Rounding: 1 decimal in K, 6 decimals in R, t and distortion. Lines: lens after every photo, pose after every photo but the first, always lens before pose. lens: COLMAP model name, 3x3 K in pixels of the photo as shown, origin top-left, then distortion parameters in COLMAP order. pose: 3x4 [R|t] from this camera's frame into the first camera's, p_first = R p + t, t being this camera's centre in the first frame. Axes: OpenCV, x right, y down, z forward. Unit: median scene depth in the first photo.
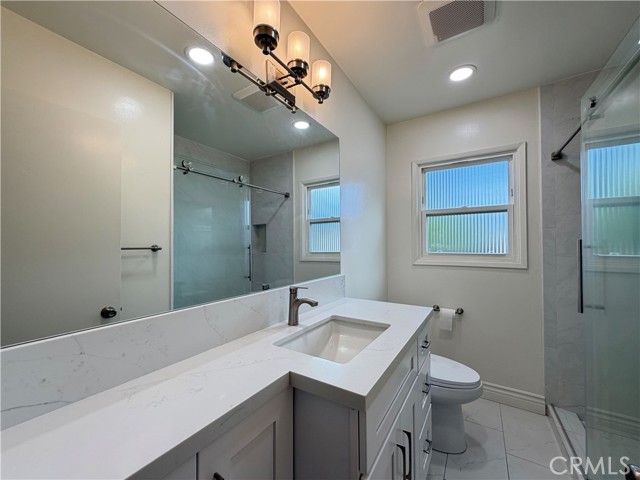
lens RADIAL K [[257.5, 0, 317.4], [0, 257.5, 239.8], [0, 0, 1]] dist [-0.000067, -0.000029]
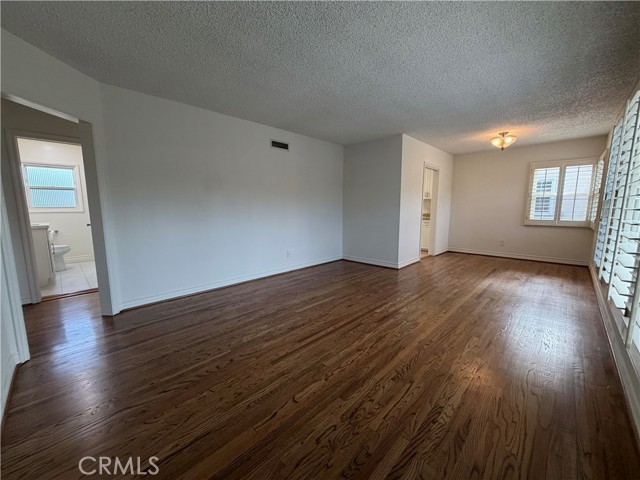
lens RADIAL K [[257.5, 0, 315.6], [0, 257.5, 240.1], [0, 0, 1]] dist [-0.000067, -0.000029]
pose [[0.206415, -0.128404, 0.970003, -1.417577], [-0.018923, 0.990643, 0.135163, -0.008358], [-0.978282, -0.046255, 0.202054, -2.040227]]
